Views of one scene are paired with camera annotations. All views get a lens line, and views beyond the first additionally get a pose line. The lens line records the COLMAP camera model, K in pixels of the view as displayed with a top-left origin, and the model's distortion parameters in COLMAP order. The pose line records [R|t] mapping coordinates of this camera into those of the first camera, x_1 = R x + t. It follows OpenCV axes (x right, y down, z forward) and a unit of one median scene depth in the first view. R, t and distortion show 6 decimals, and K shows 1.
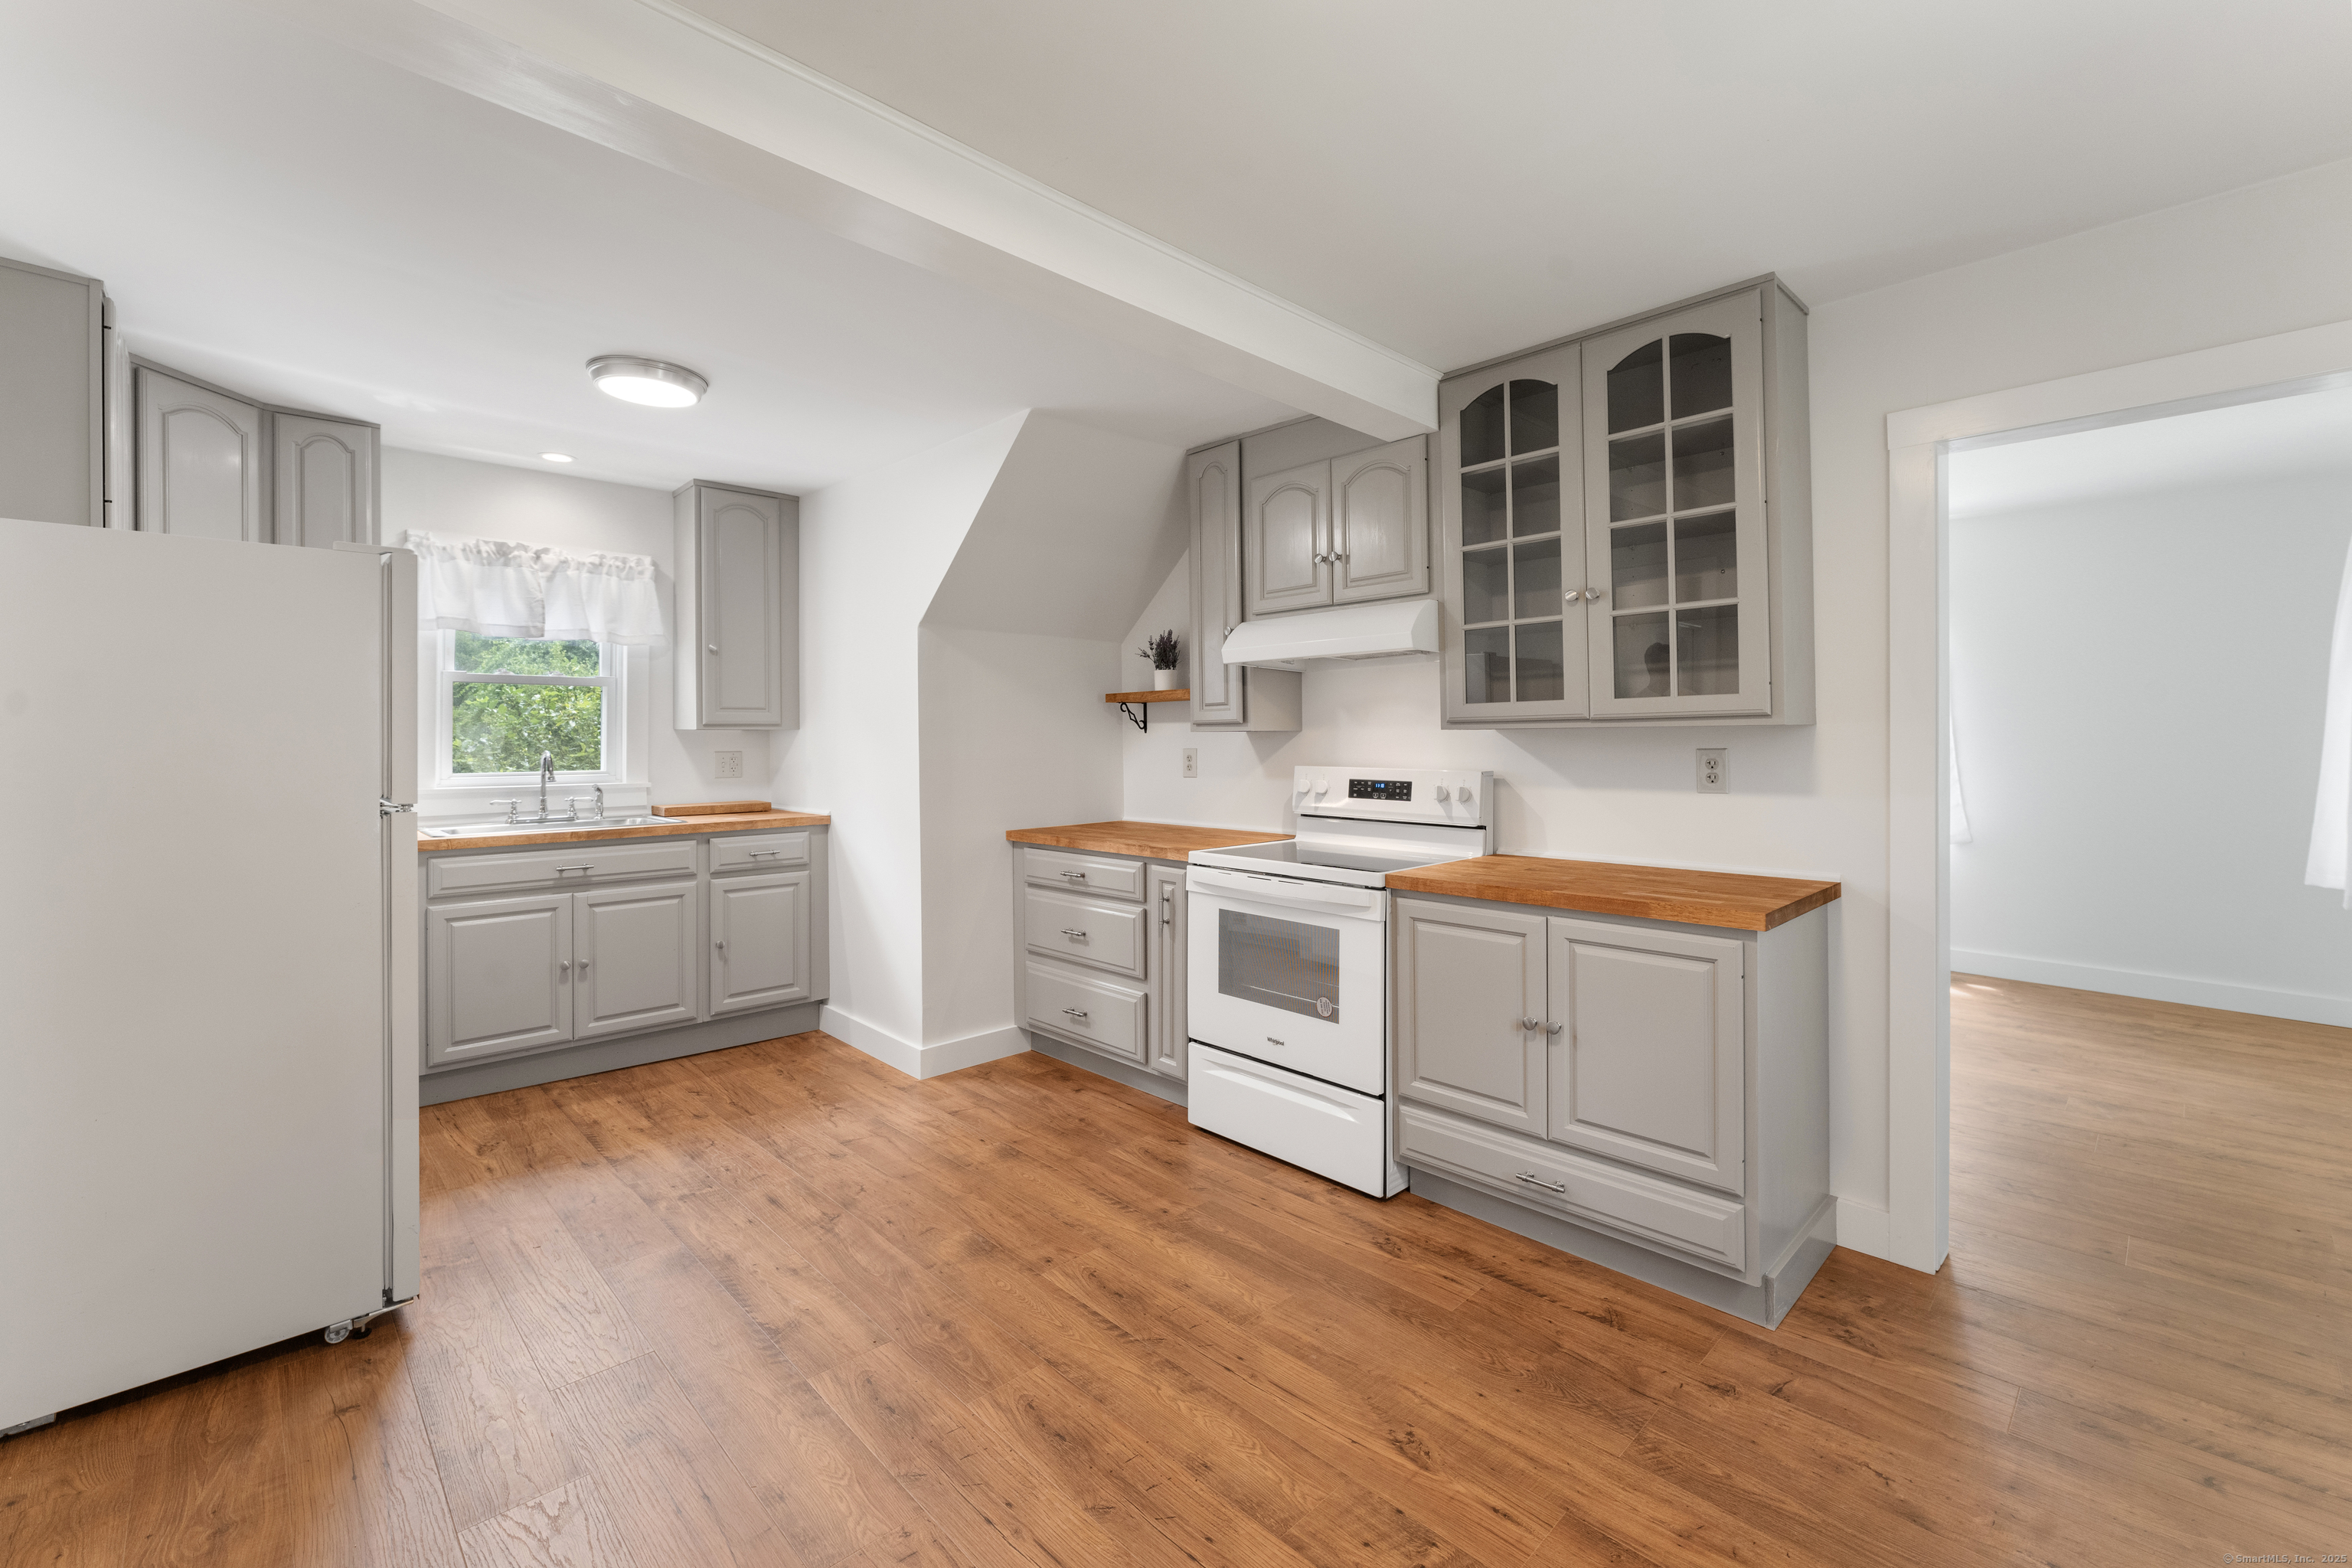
lens RADIAL K [[994.7, 0, 1172.8], [0, 994.7, 729.9], [0, 0, 1]] dist [-0.000999, -0.000087]
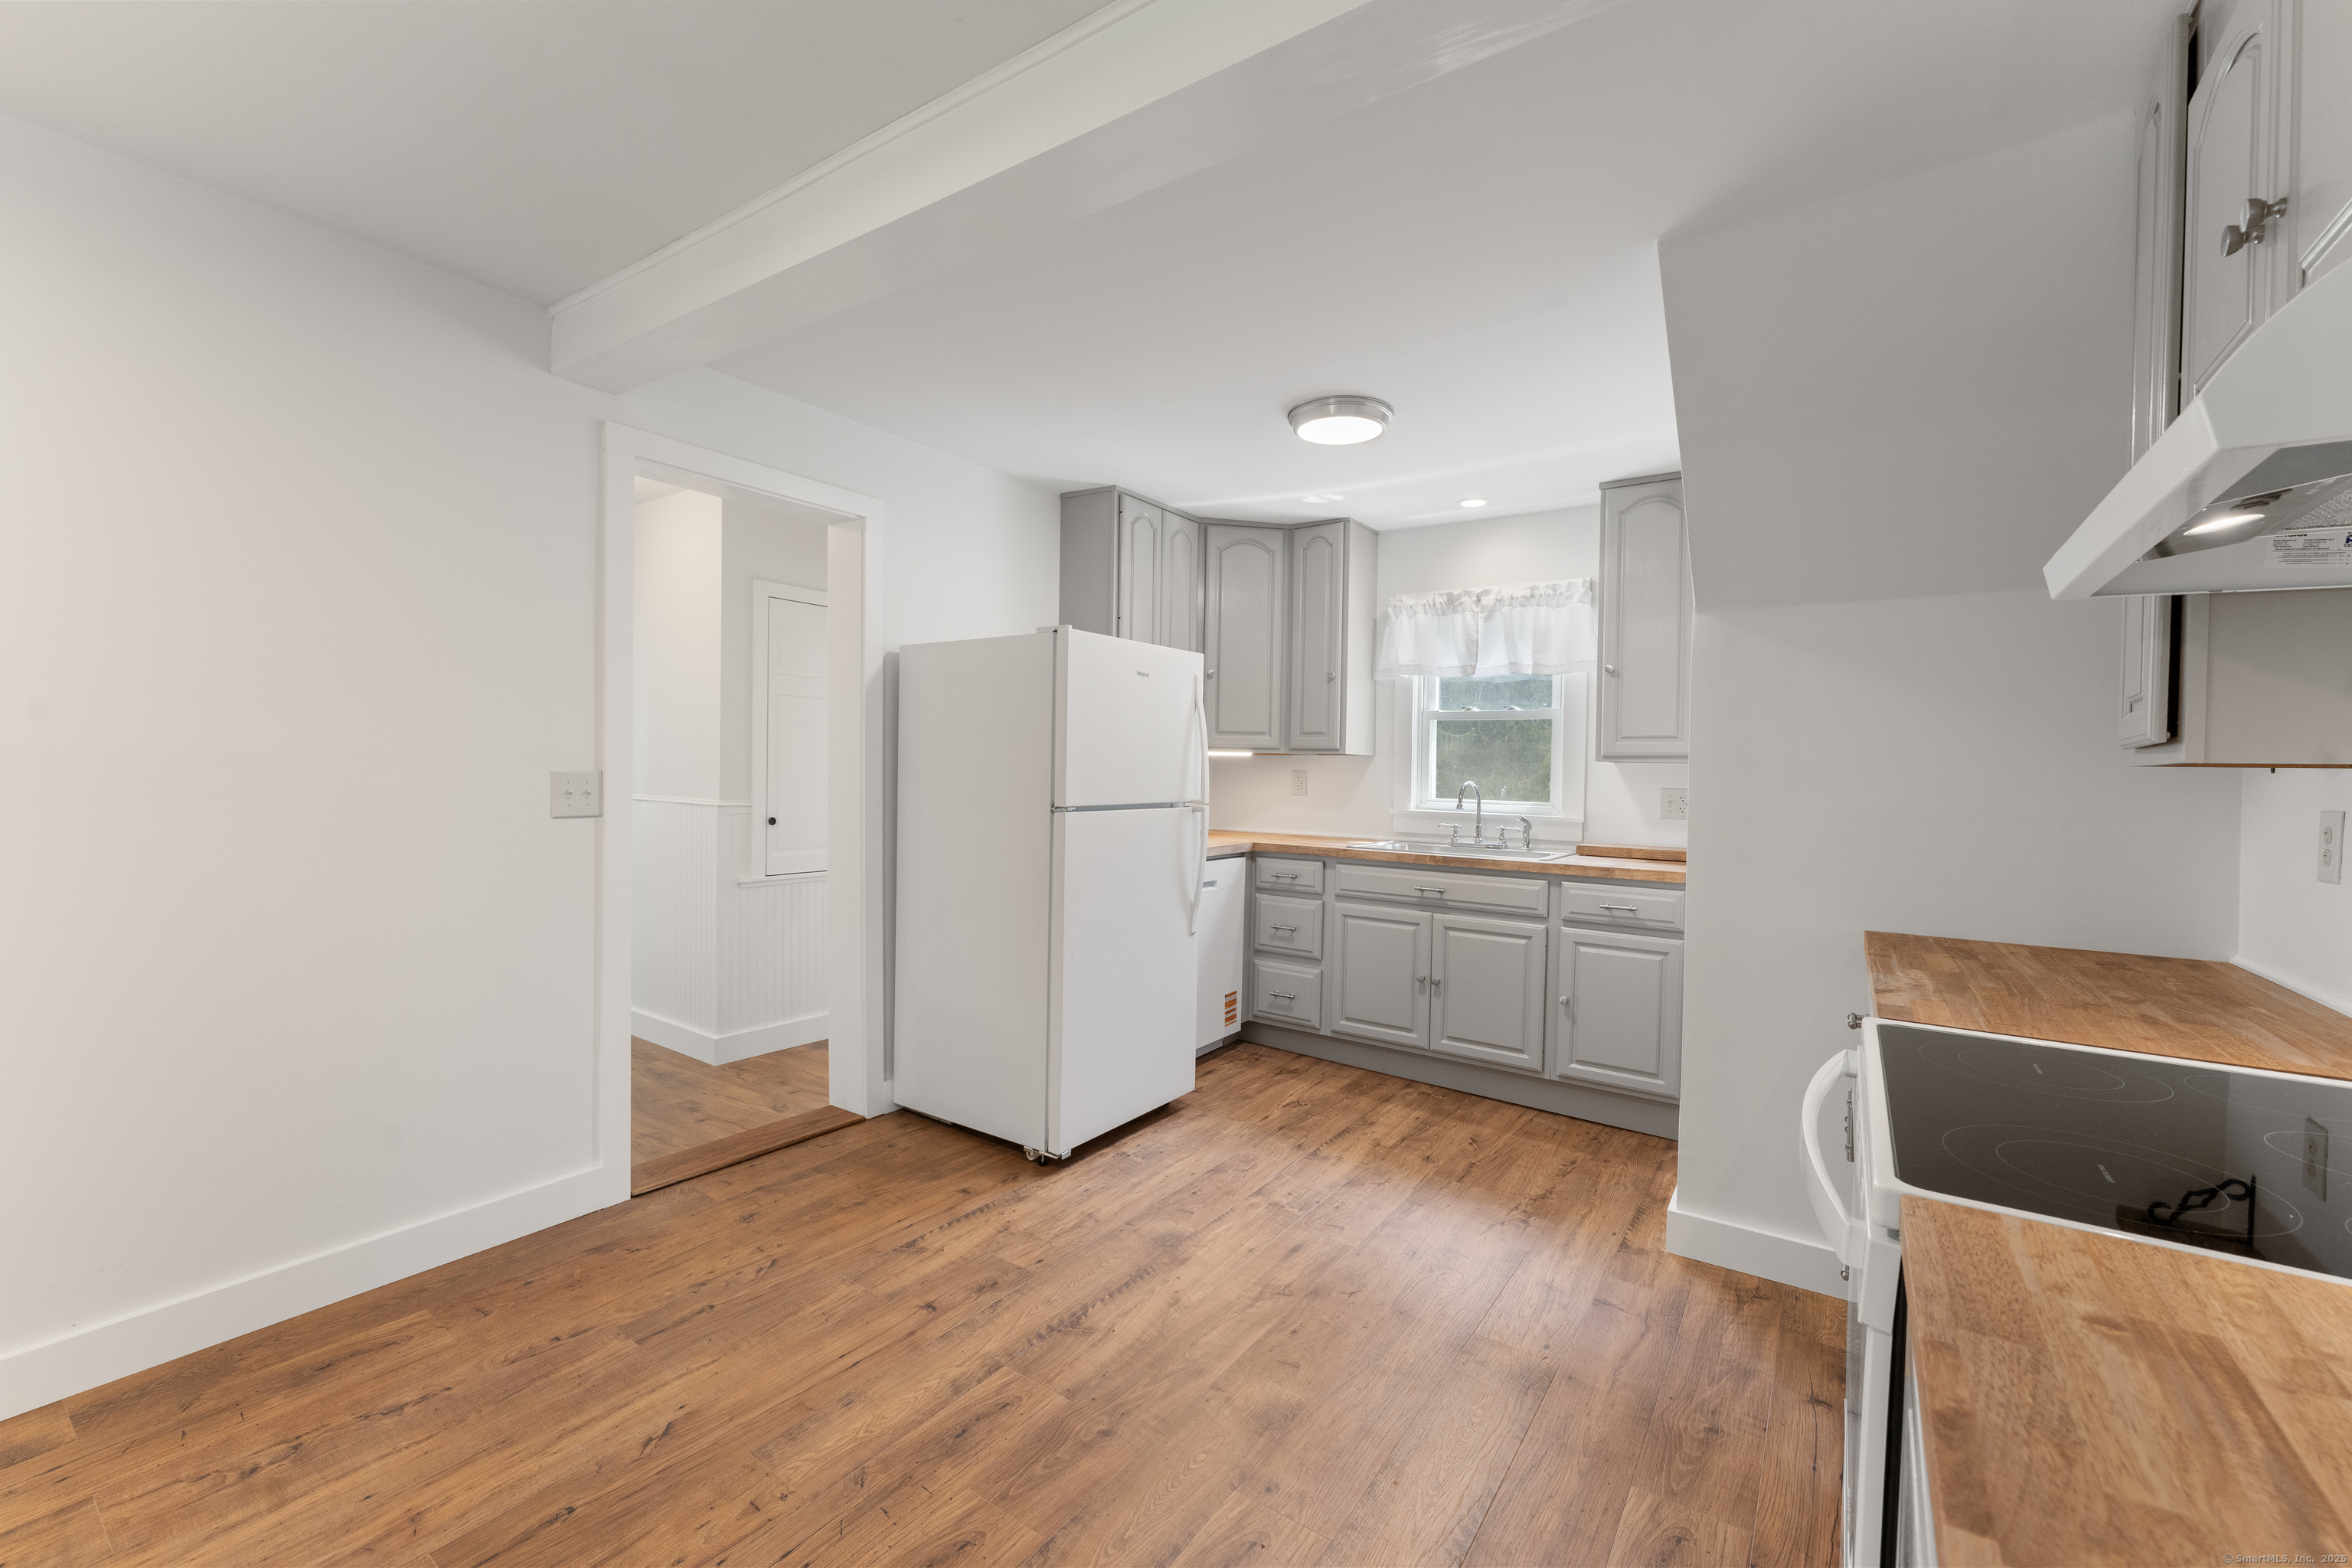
lens RADIAL K [[965.8, 0, 1176.0], [0, 965.8, 784.0], [0, 0, 1]] dist [-0.000300, -0.000061]
pose [[0.191563, 0.025350, -0.981153, 0.359157], [-0.011225, 0.999658, 0.023637, 0.004107], [0.981416, 0.006486, 0.191782, 0.531797]]
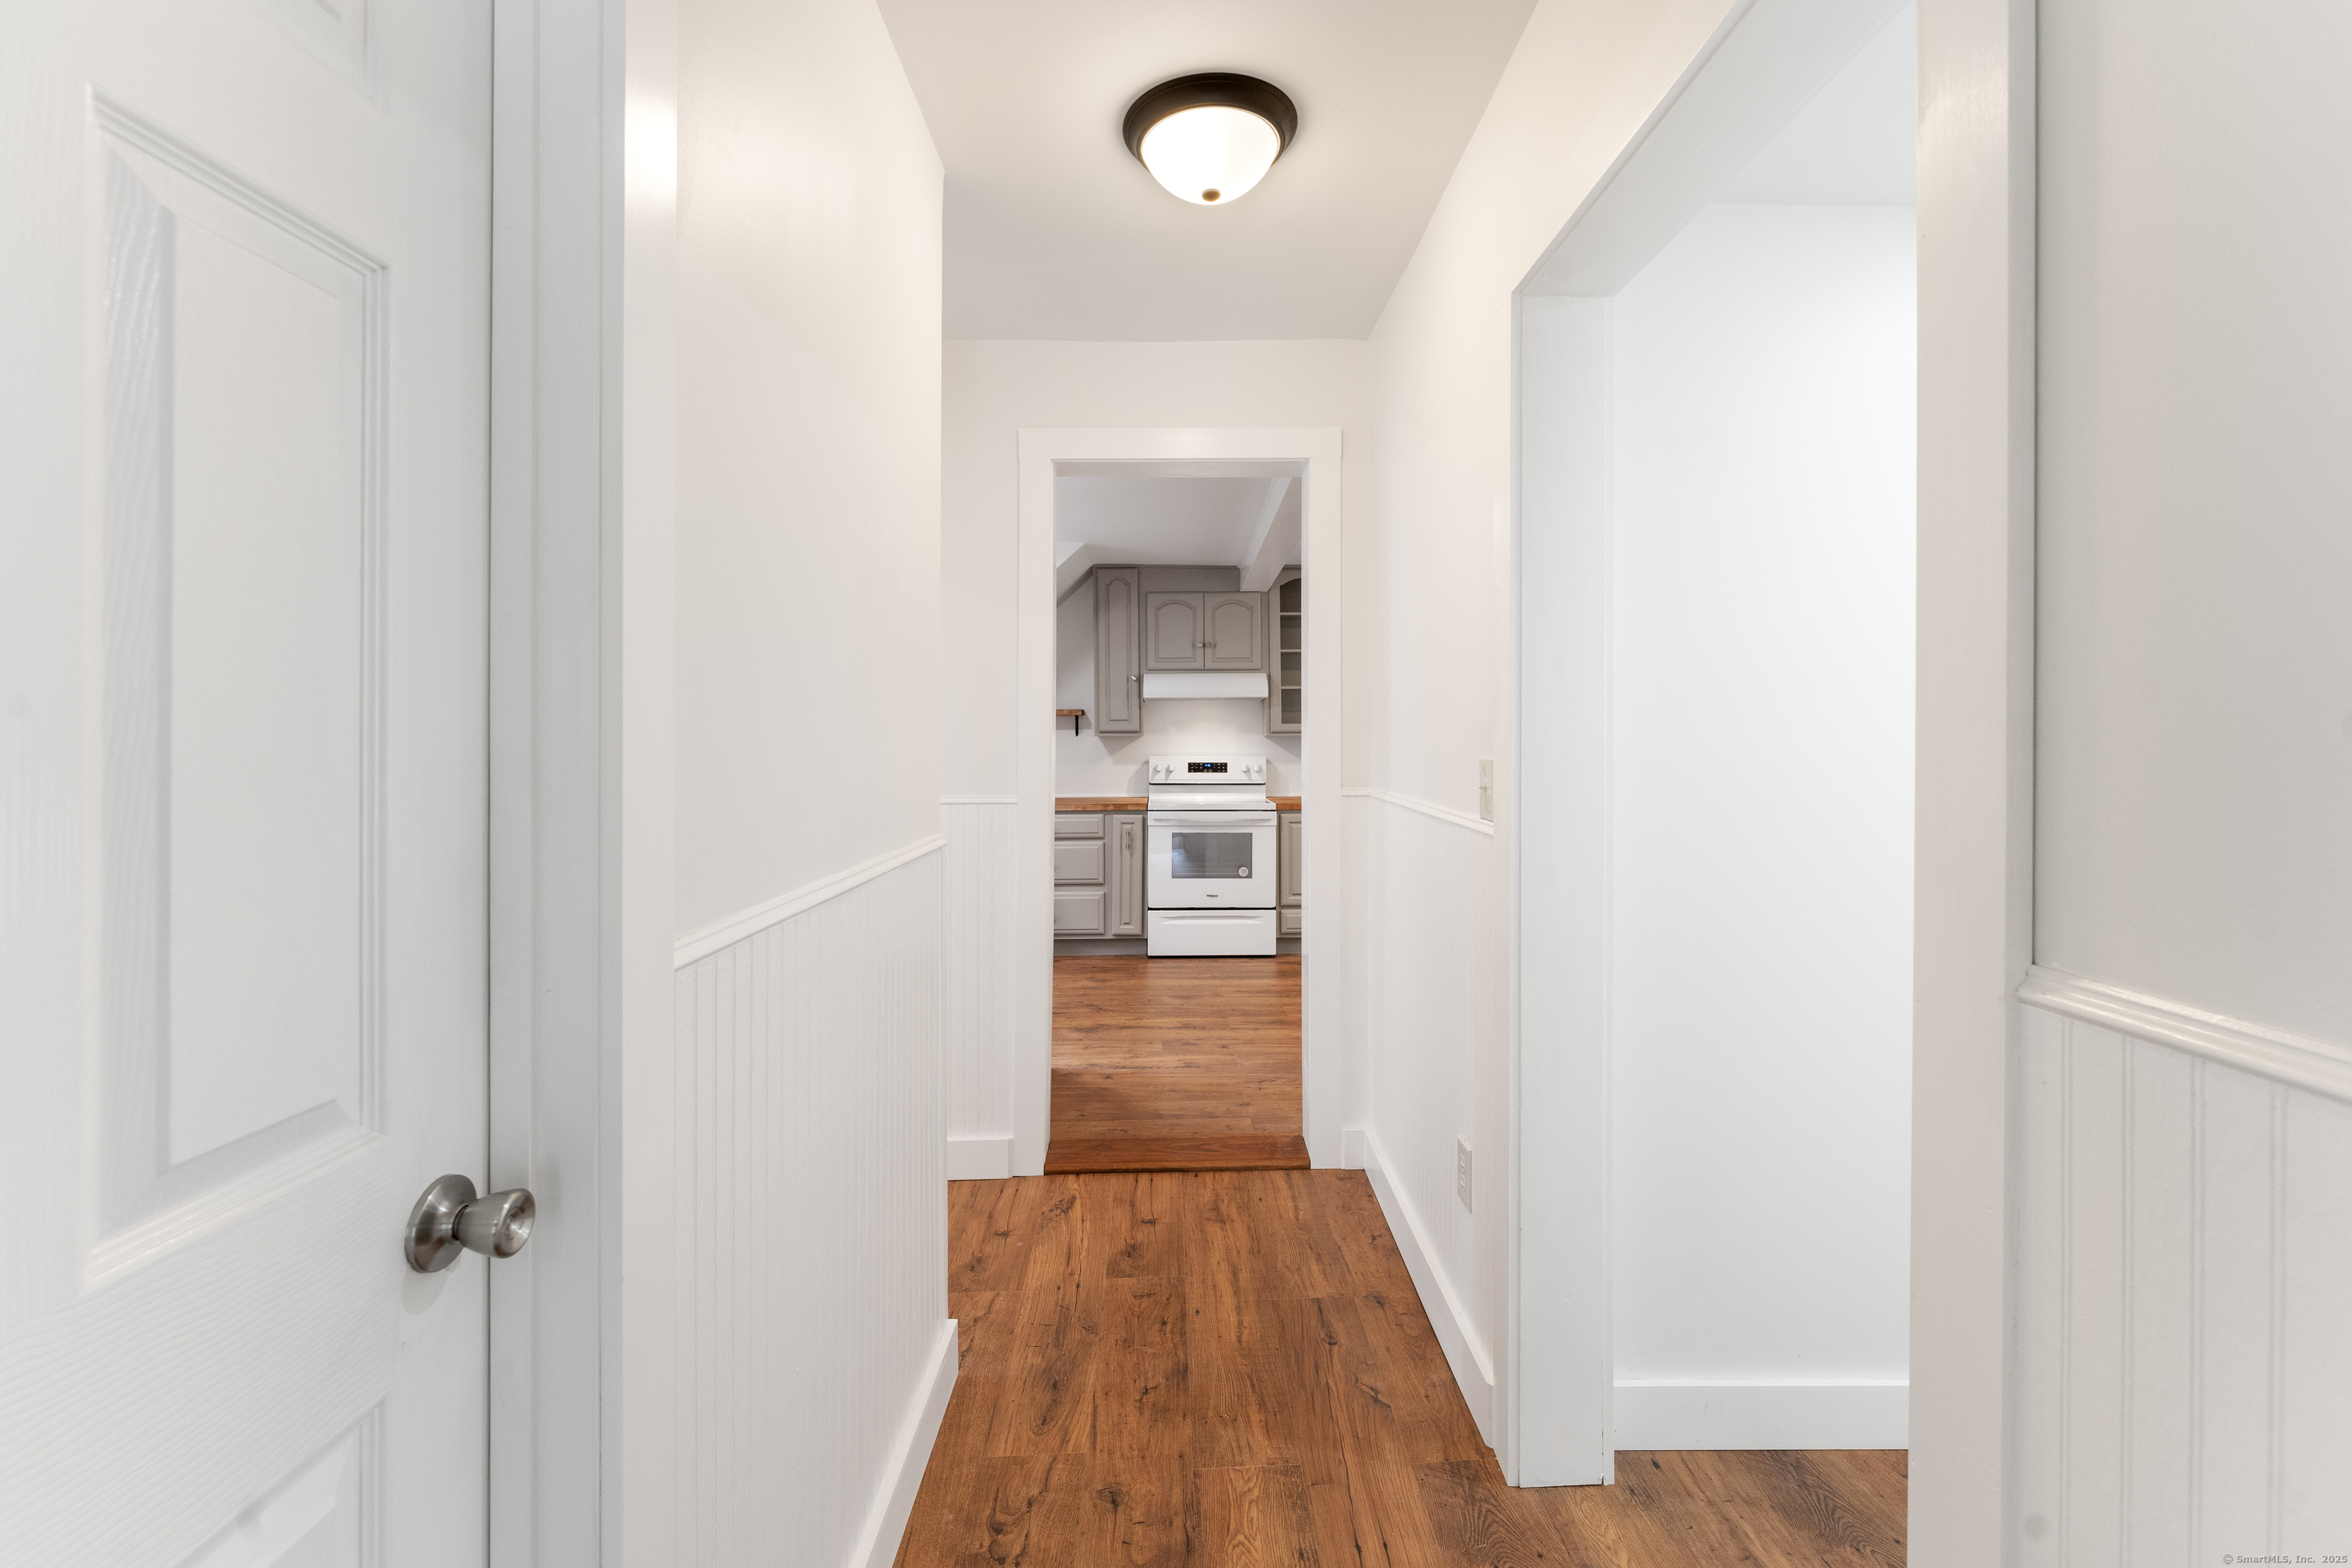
lens RADIAL K [[1017.2, 0, 1163.5], [0, 1017.2, 762.0], [0, 0, 1]] dist [-0.001023, -0.000168]
pose [[0.688542, -0.017887, 0.724976, -1.151531], [-0.003269, 0.999609, 0.027767, -0.003462], [-0.725189, -0.021489, 0.688215, -0.245151]]
